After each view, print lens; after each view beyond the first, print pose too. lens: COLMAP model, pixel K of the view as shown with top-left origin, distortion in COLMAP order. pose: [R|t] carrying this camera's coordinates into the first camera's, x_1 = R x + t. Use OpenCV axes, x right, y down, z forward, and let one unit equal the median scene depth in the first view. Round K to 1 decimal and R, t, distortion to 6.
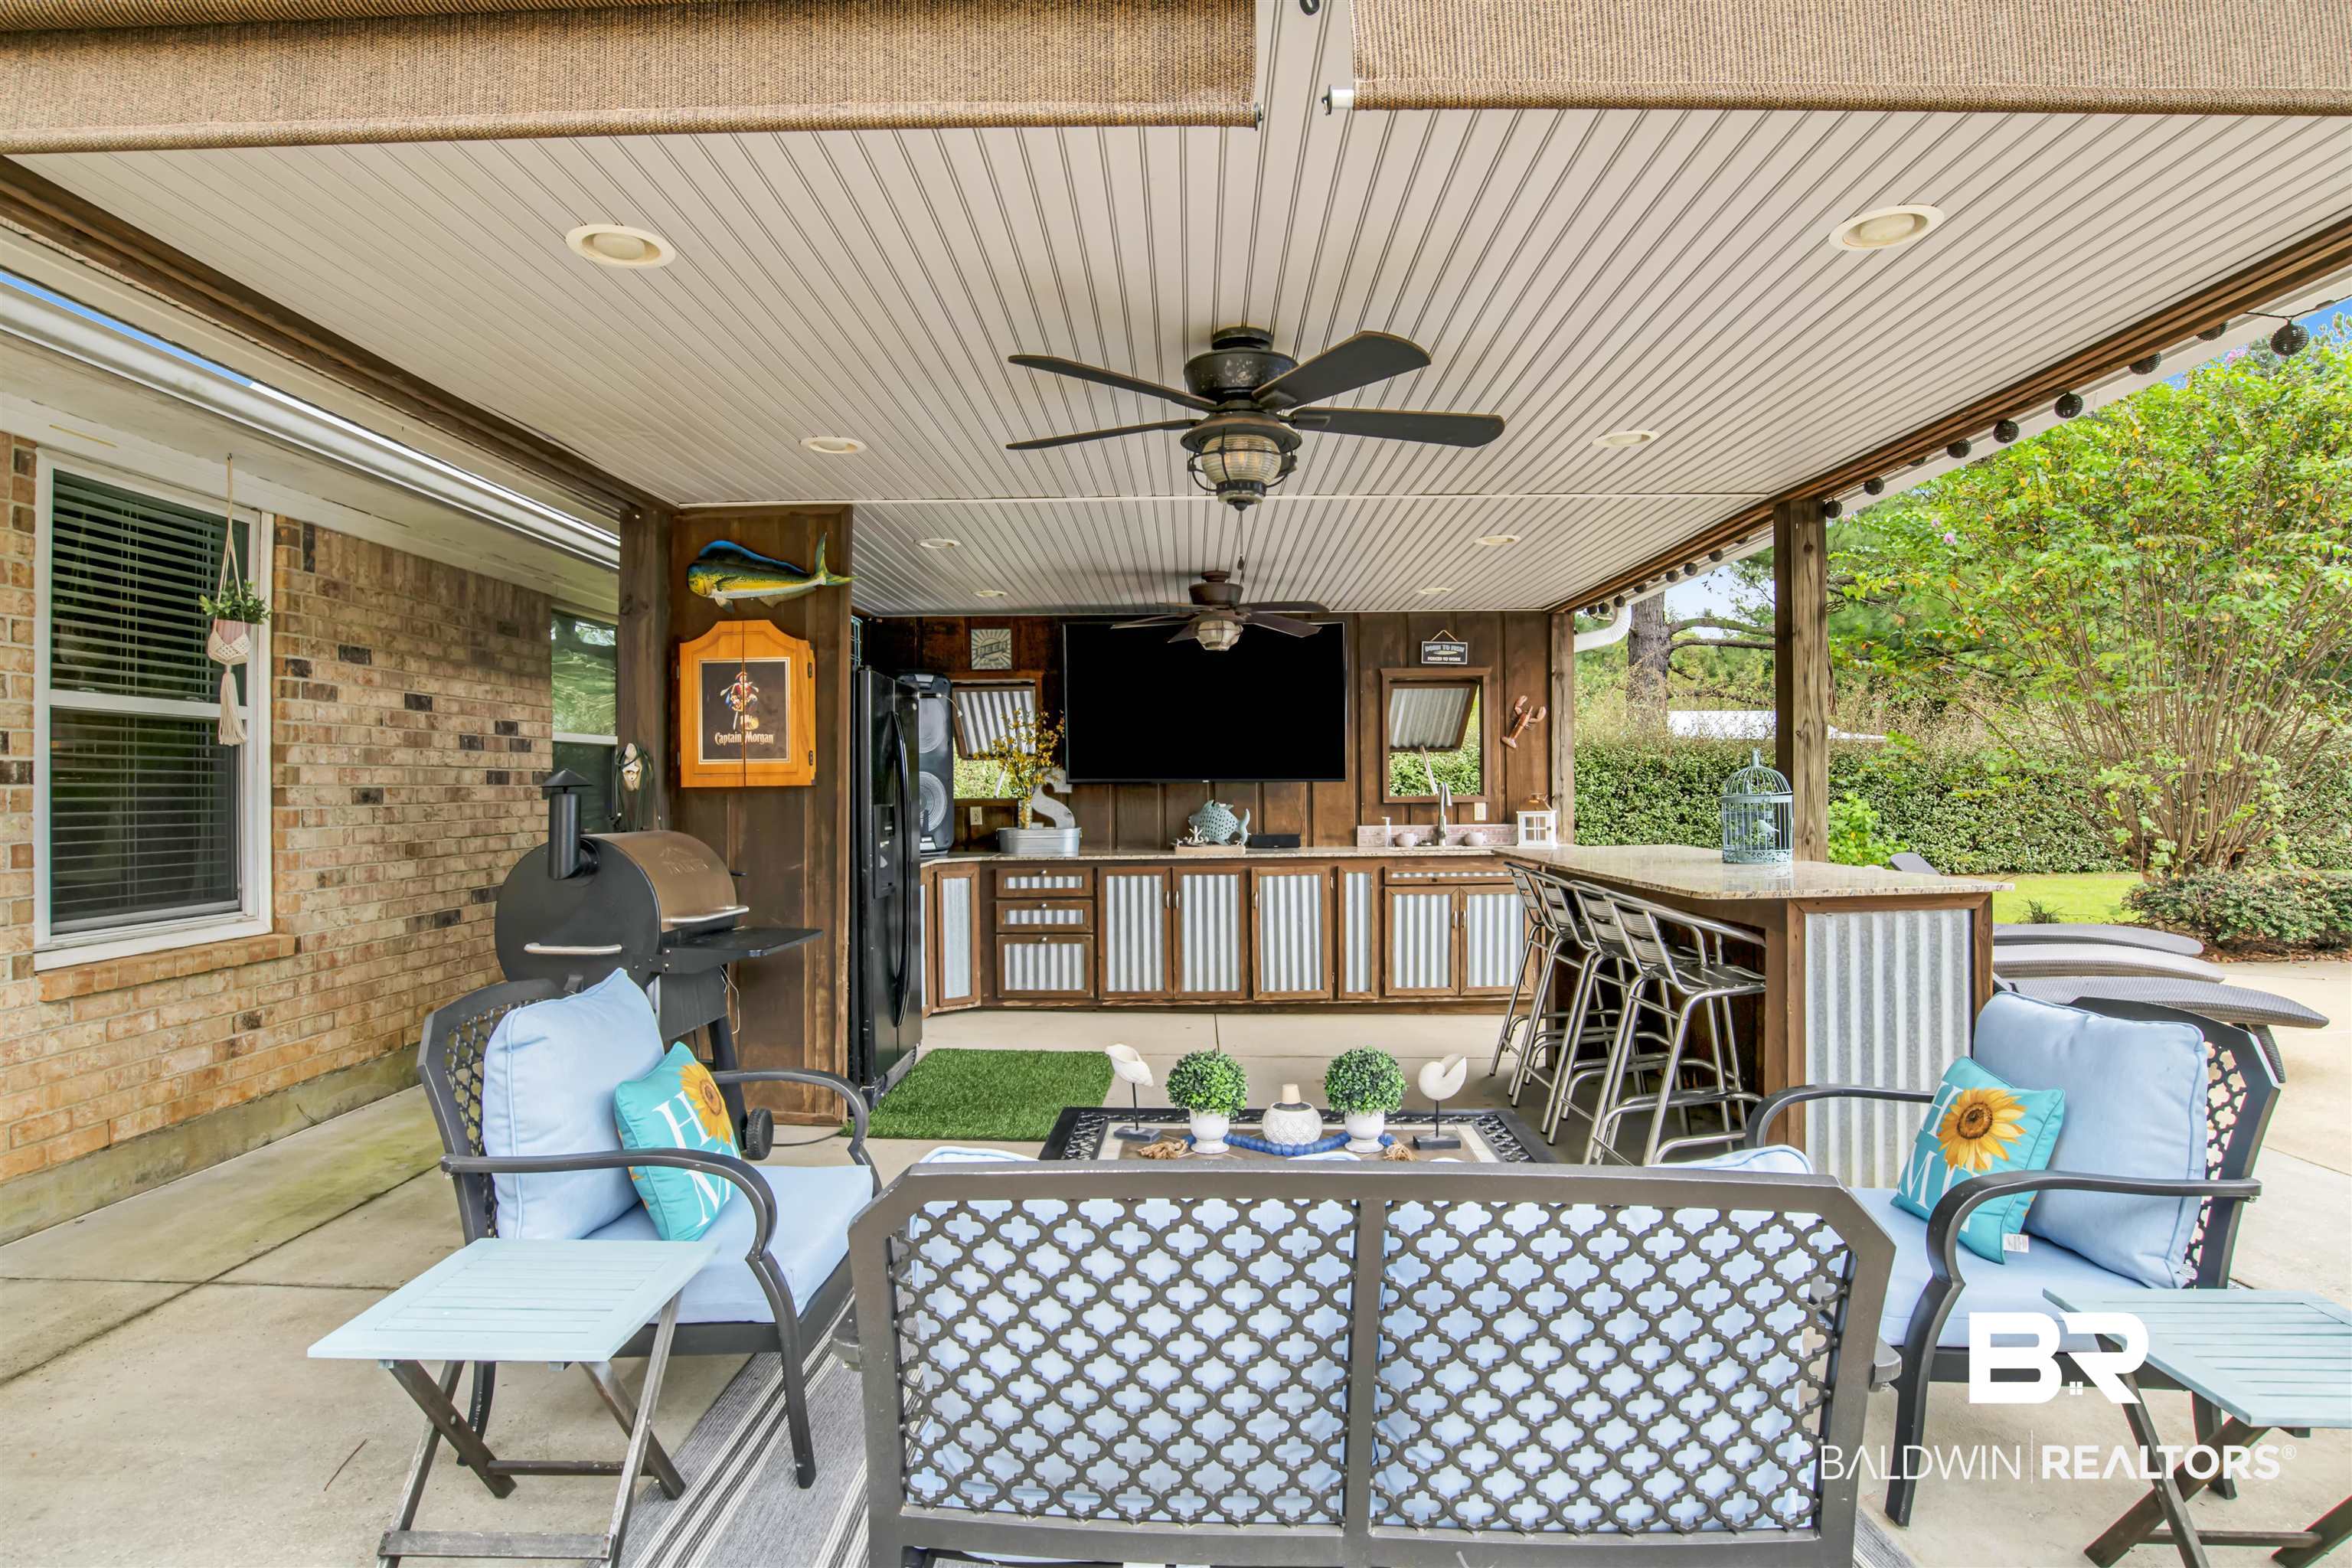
lens RADIAL K [[1266.1, 0, 1164.7], [0, 1266.1, 771.2], [0, 0, 1]] dist [-0.063148, 0.017588]
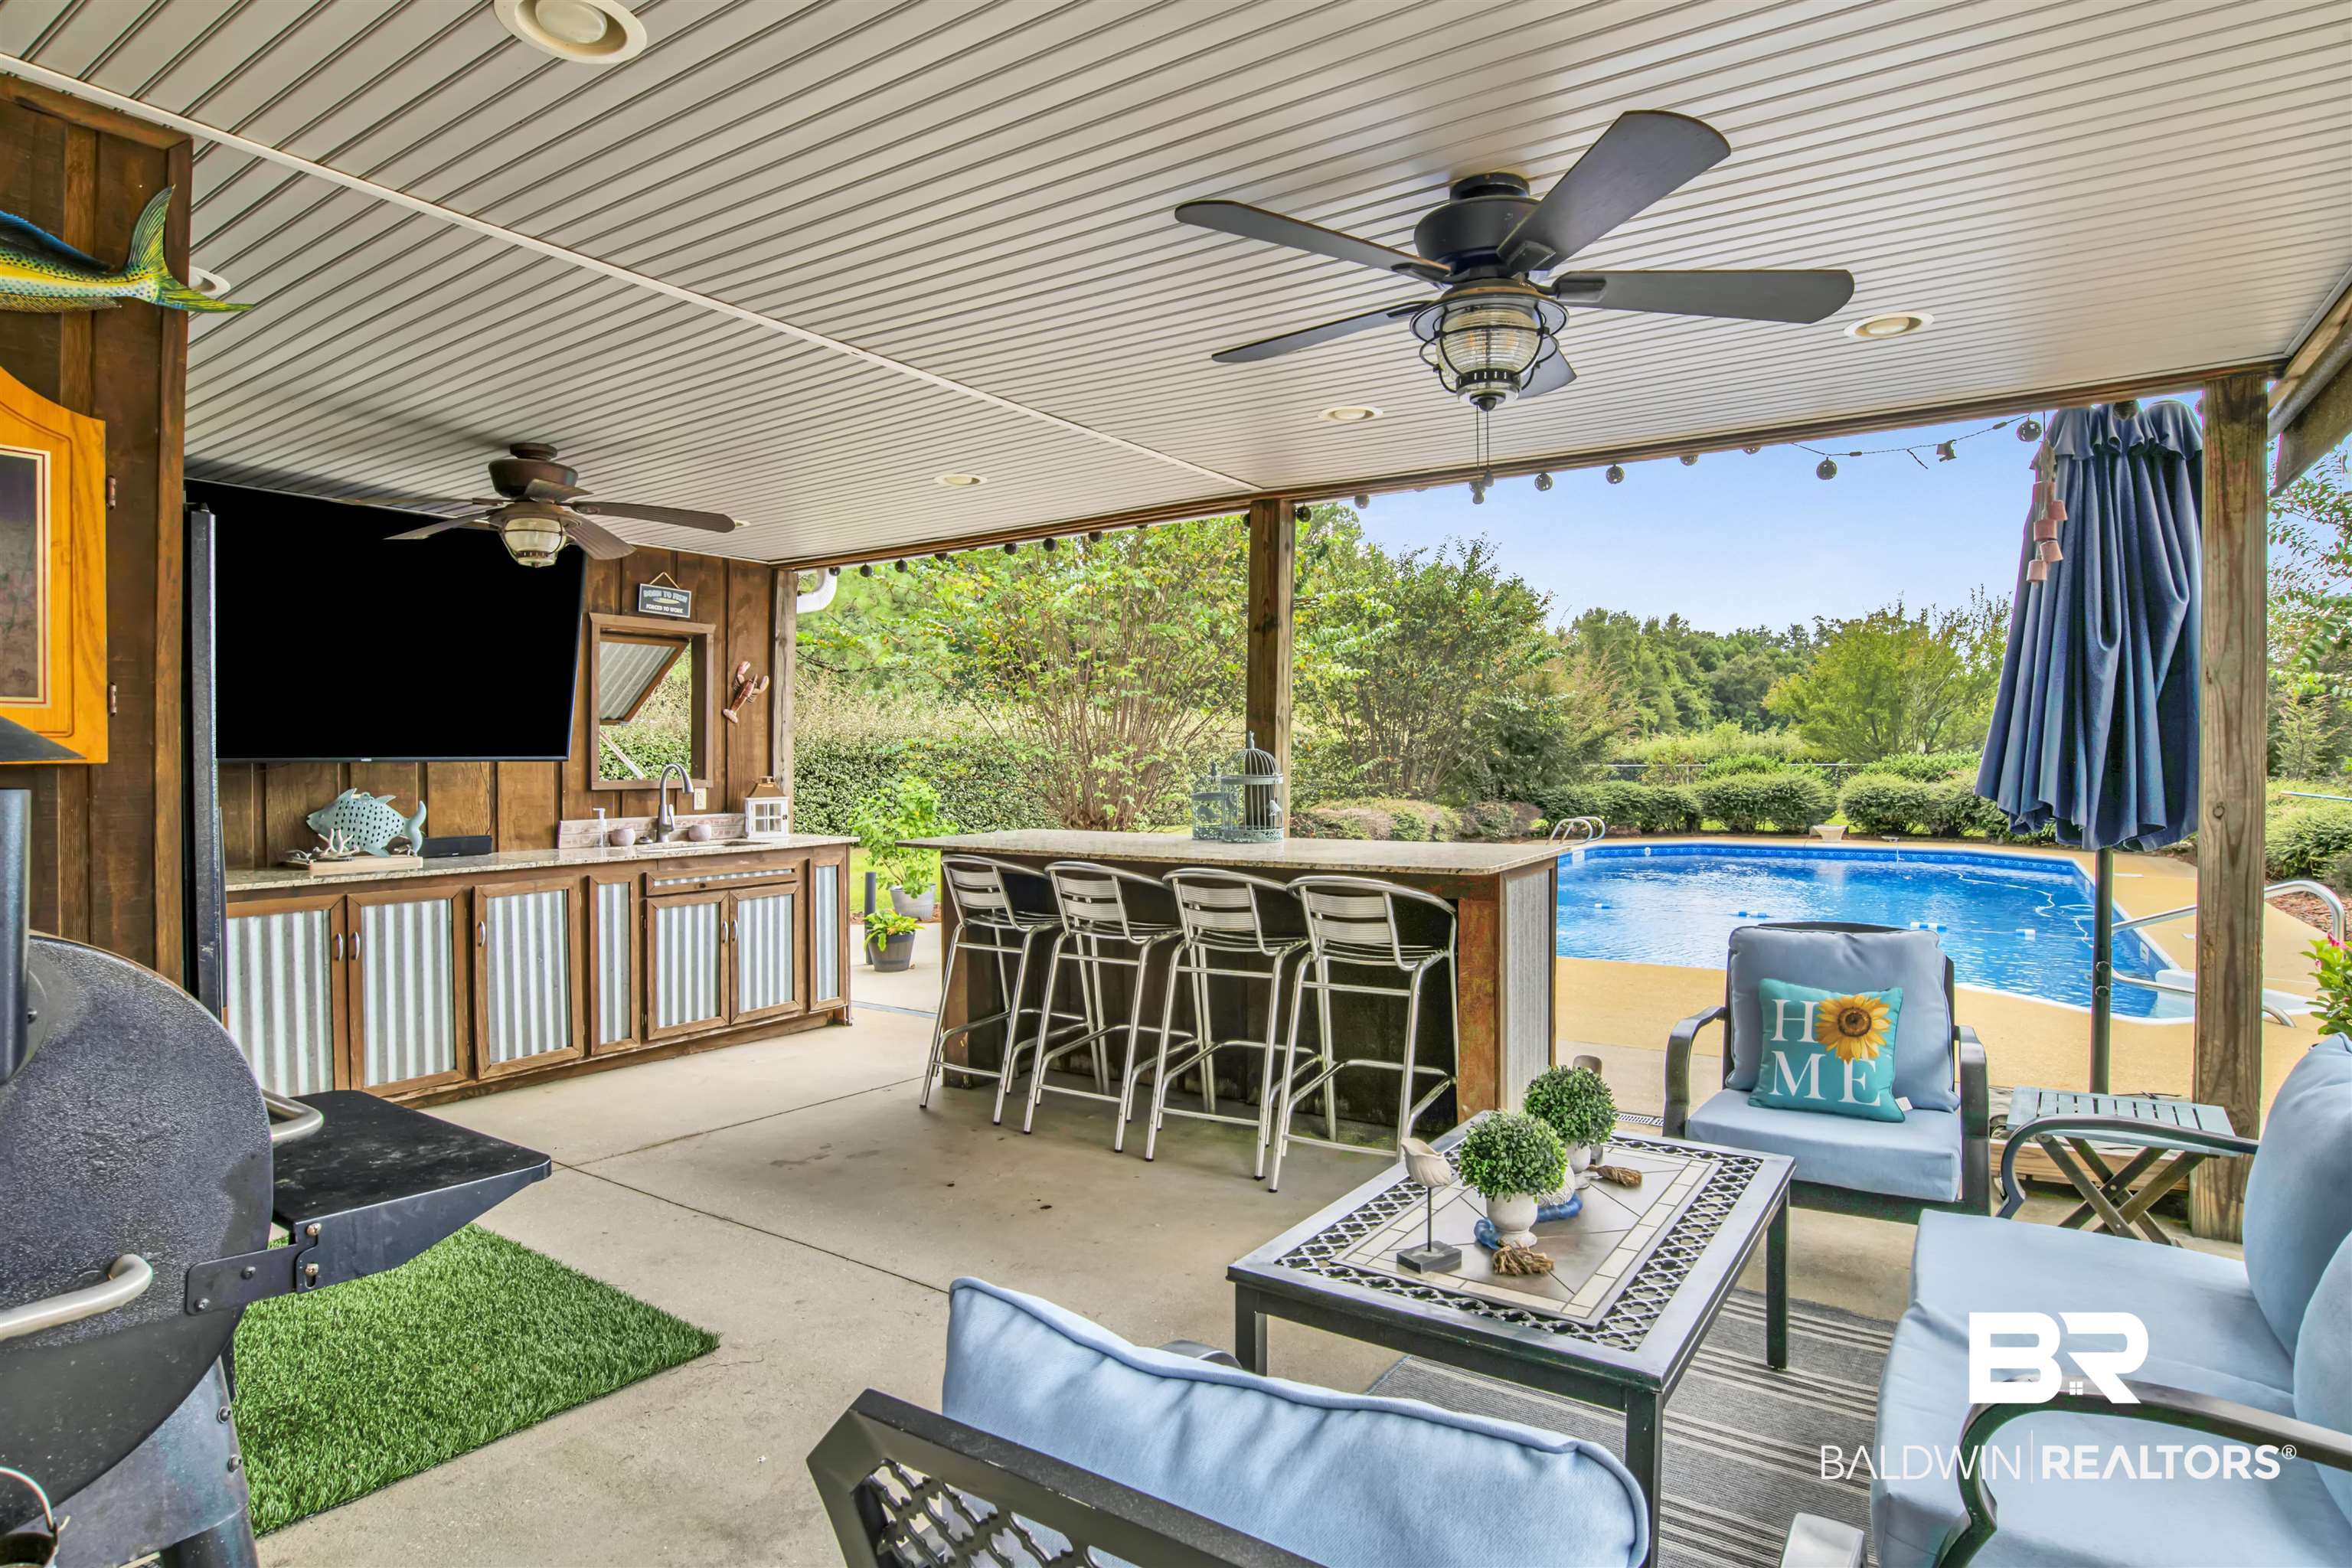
lens RADIAL K [[1266.1, 0, 1200.0], [0, 1266.1, 772.8], [0, 0, 1]] dist [-0.063148, 0.017588]
pose [[0.531630, -0.000728, 0.846976, -0.276128], [-0.012427, 0.999885, 0.008659, 0.004008], [-0.846886, -0.015129, 0.531560, 0.299455]]
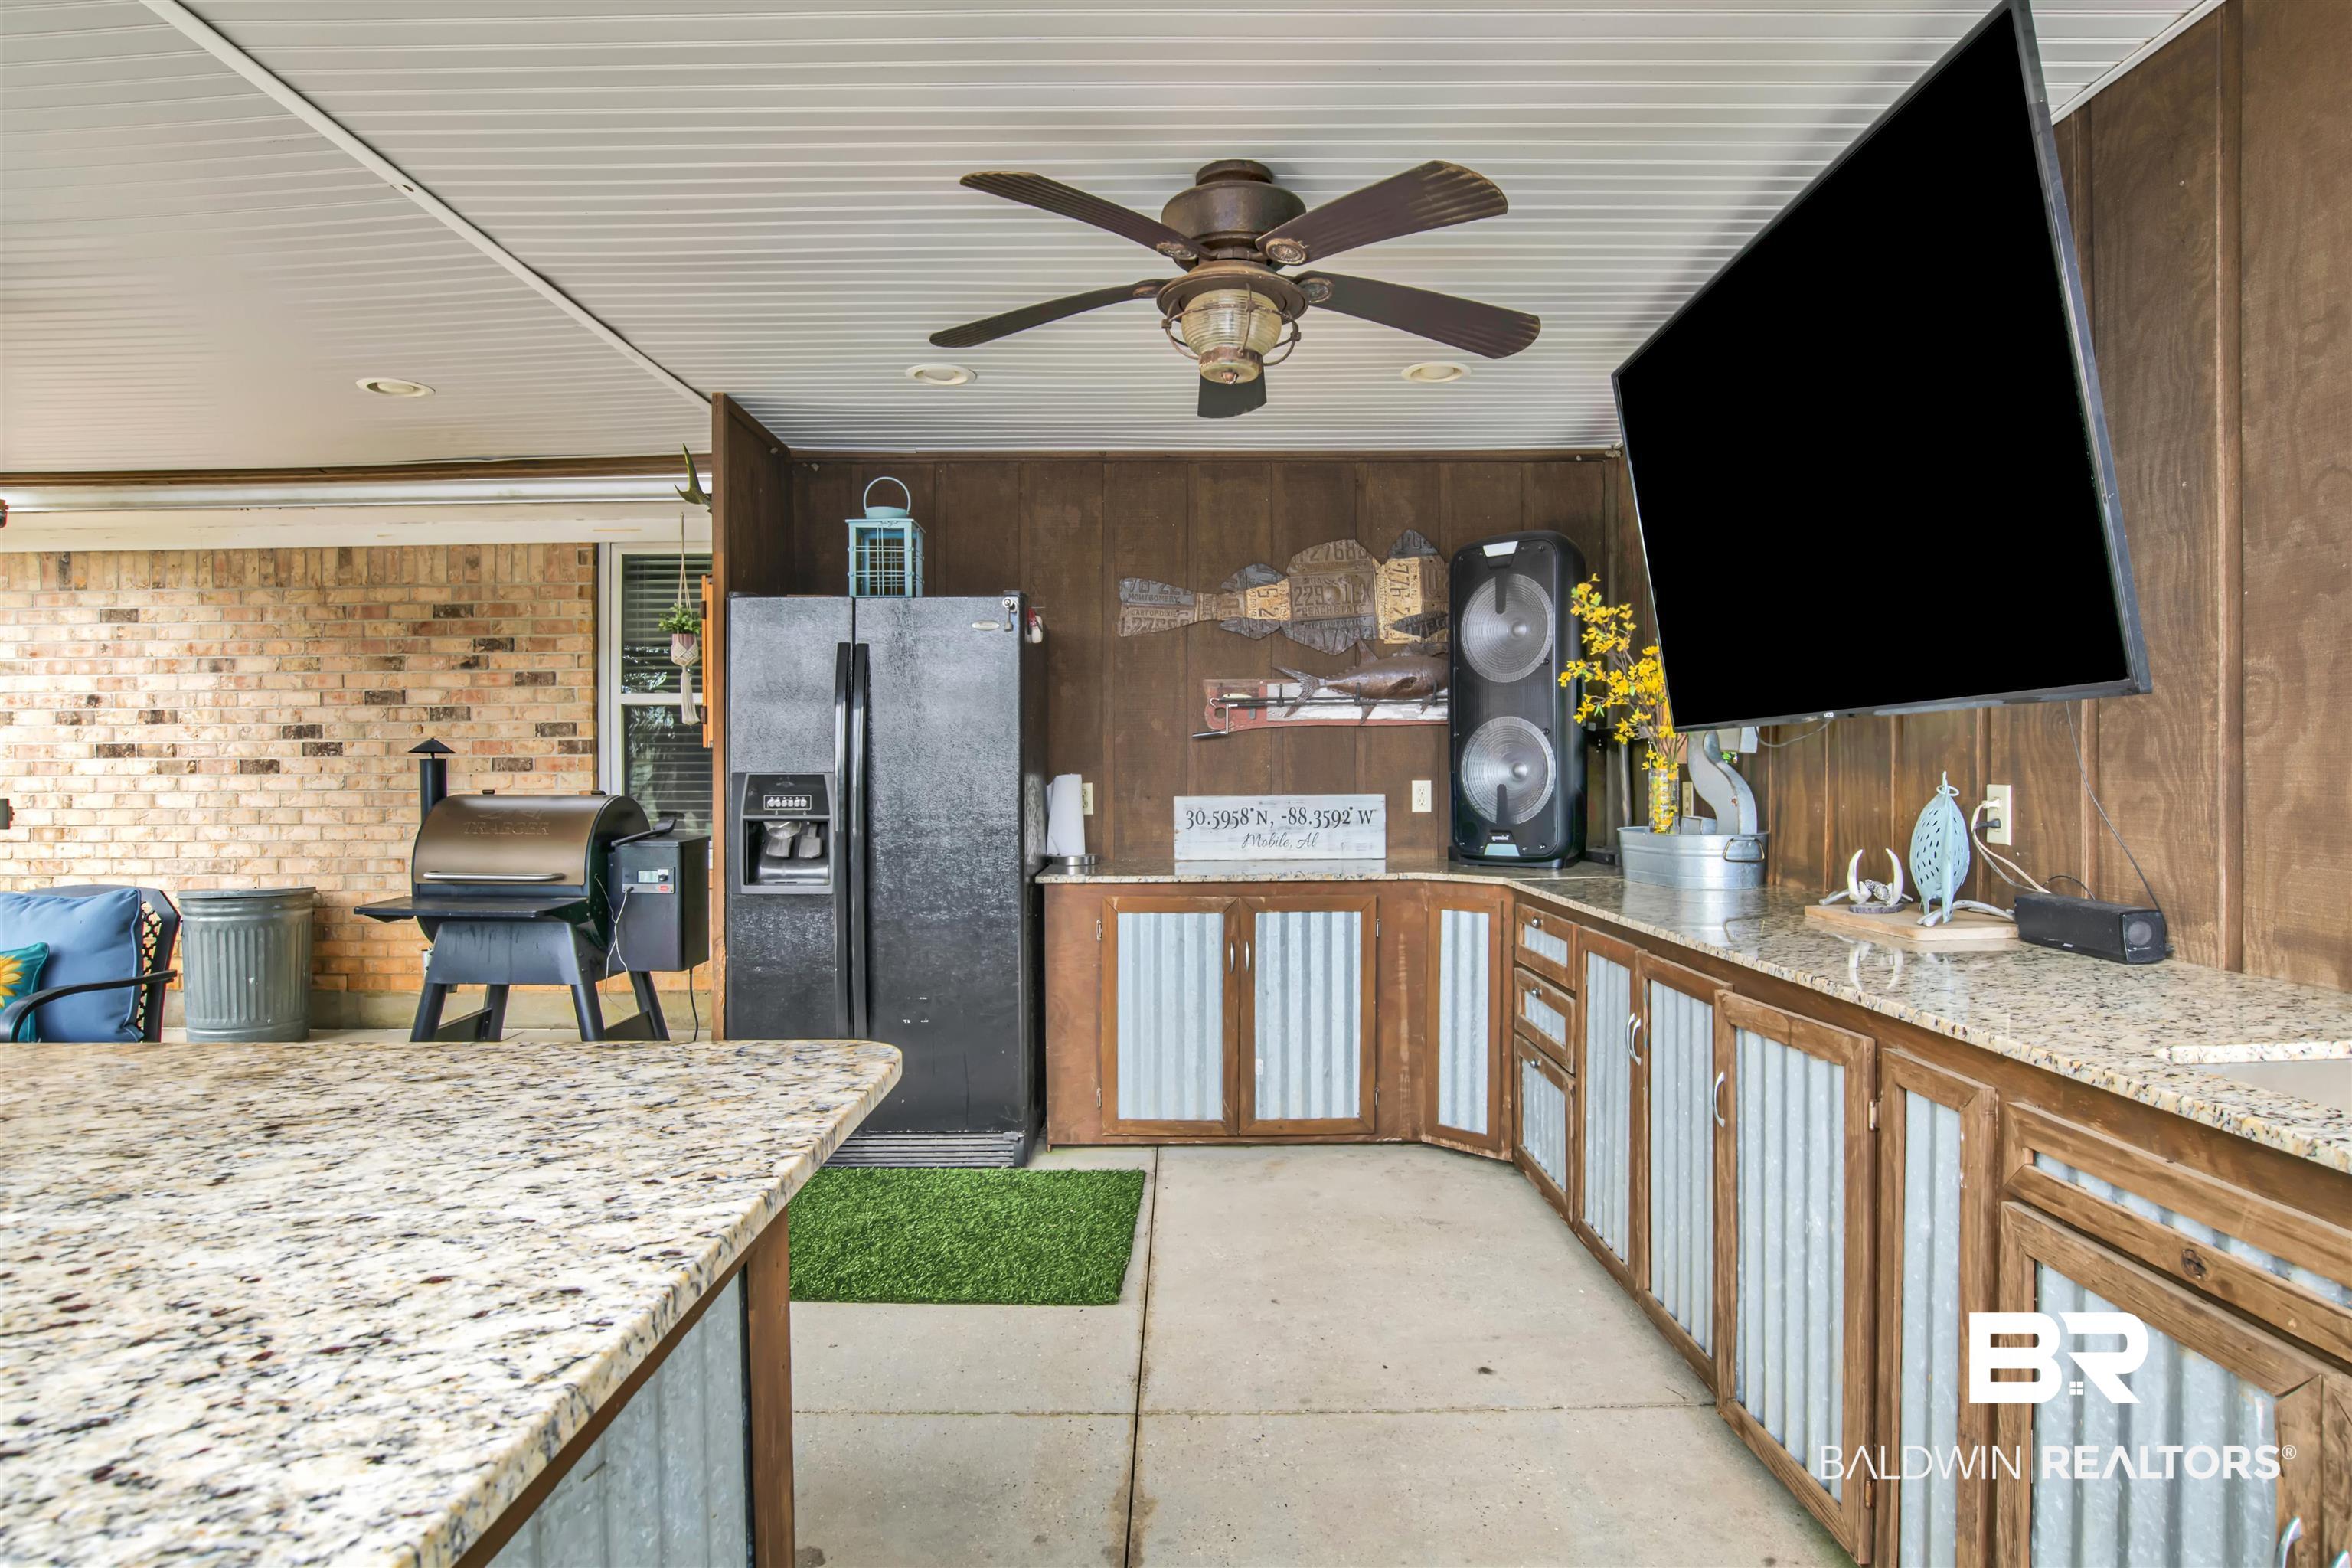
lens RADIAL K [[1266.1, 0, 1161.8], [0, 1266.1, 763.7], [0, 0, 1]] dist [-0.063148, 0.017588]
pose [[0.015060, 0.002449, -0.999884, 0.354214], [0.020868, 0.999778, 0.002763, 0.016090], [0.999669, -0.020907, 0.015006, 0.820578]]
